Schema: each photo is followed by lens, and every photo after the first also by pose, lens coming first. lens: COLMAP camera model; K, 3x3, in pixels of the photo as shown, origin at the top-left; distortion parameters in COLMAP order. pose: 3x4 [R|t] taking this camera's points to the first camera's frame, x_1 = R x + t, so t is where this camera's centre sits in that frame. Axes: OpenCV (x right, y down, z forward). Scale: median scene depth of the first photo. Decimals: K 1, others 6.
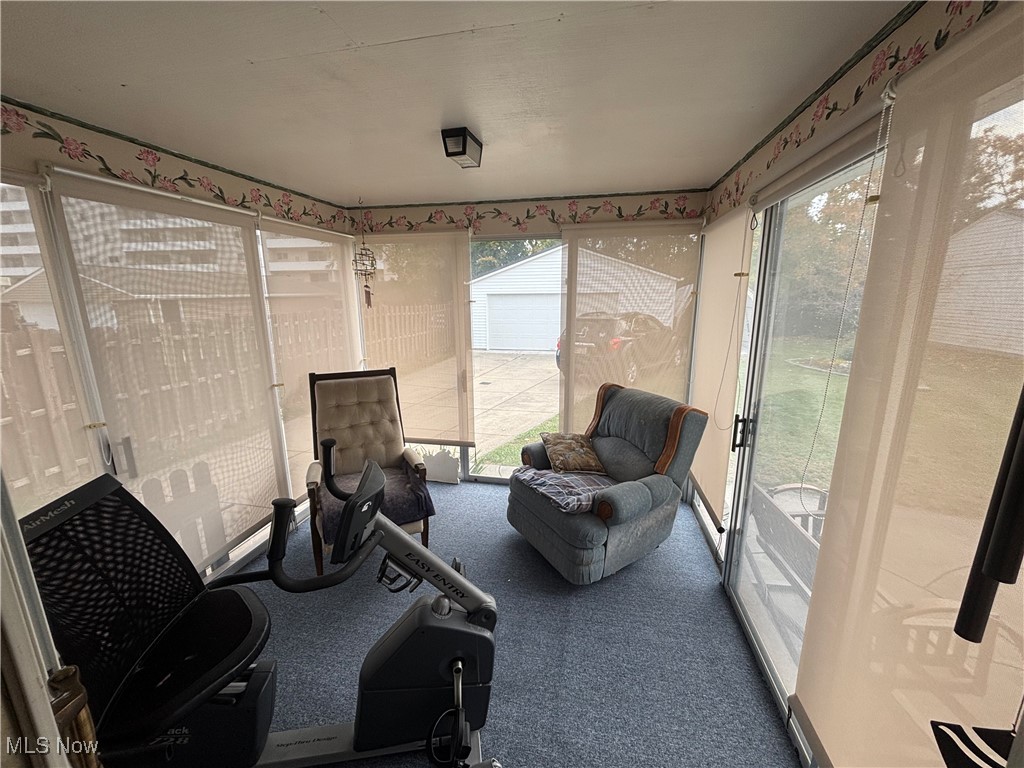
lens RADIAL K [[410.9, 0, 510.1], [0, 410.9, 378.3], [0, 0, 1]] dist [-0.001282, -0.000003]
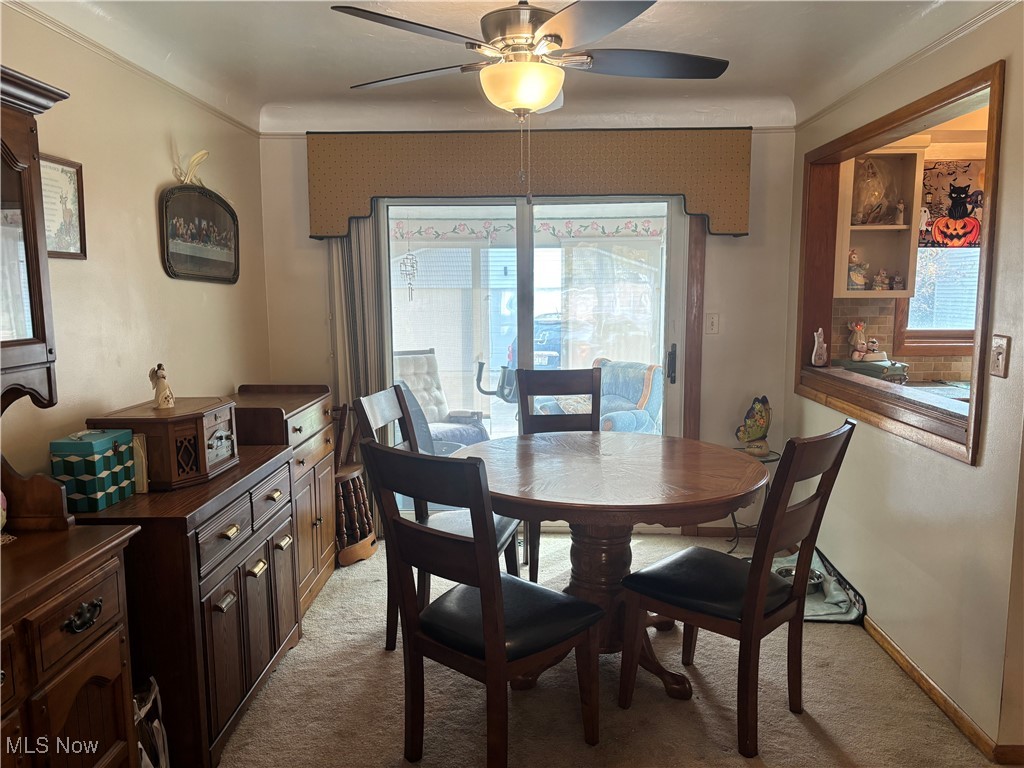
lens RADIAL K [[770.1, 0, 508.6], [0, 770.1, 384.6], [0, 0, 1]] dist [0.002844, 0.006181]
pose [[0.983825, -0.020314, 0.177977, -0.492900], [0.033355, 0.996947, -0.070592, 0.265128], [-0.175999, 0.075387, 0.981499, -1.370972]]
